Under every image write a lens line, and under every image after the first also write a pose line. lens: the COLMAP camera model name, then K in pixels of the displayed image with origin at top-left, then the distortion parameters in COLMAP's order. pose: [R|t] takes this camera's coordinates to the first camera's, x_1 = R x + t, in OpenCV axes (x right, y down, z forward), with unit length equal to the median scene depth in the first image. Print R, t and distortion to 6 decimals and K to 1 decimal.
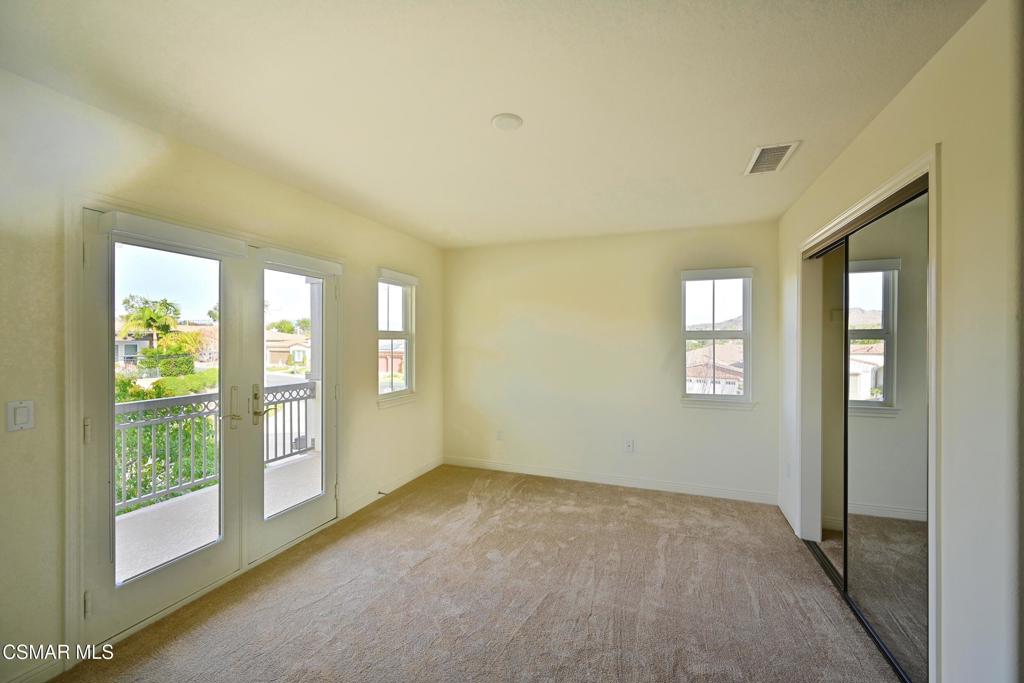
lens RADIAL K [[407.0, 0, 512.9], [0, 407.0, 342.4], [0, 0, 1]] dist [0.002268, 0.000443]
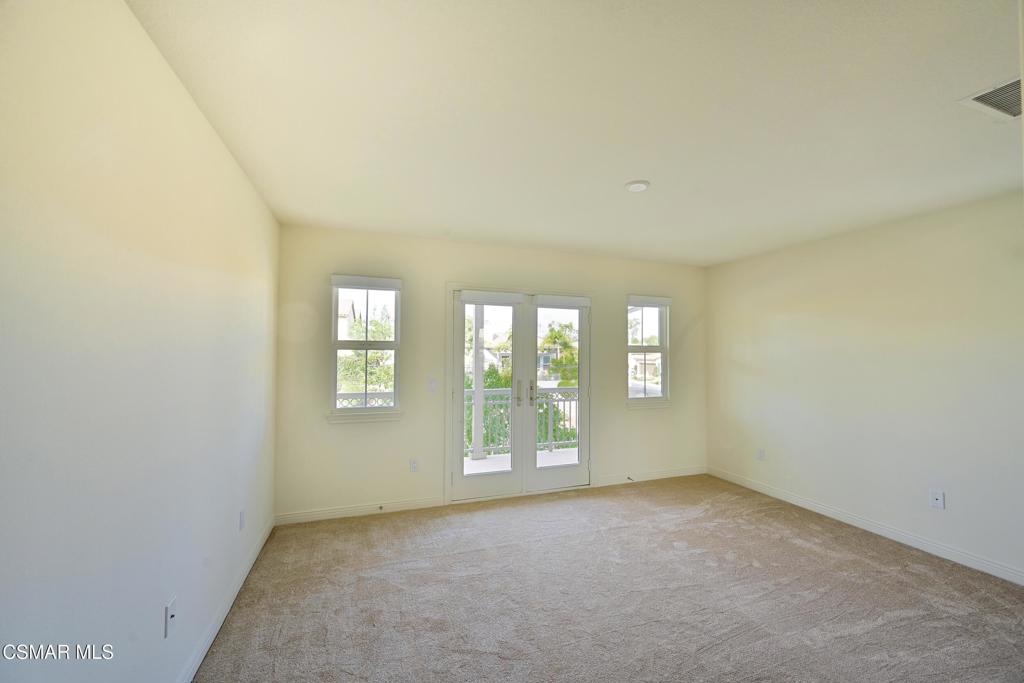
lens RADIAL K [[407.0, 0, 511.3], [0, 407.0, 342.7], [0, 0, 1]] dist [0.002268, 0.000443]
pose [[0.648751, -0.015165, -0.760850, 0.391934], [-0.009557, 0.999560, -0.028072, 0.000024], [0.760941, 0.025483, 0.648321, -0.075660]]
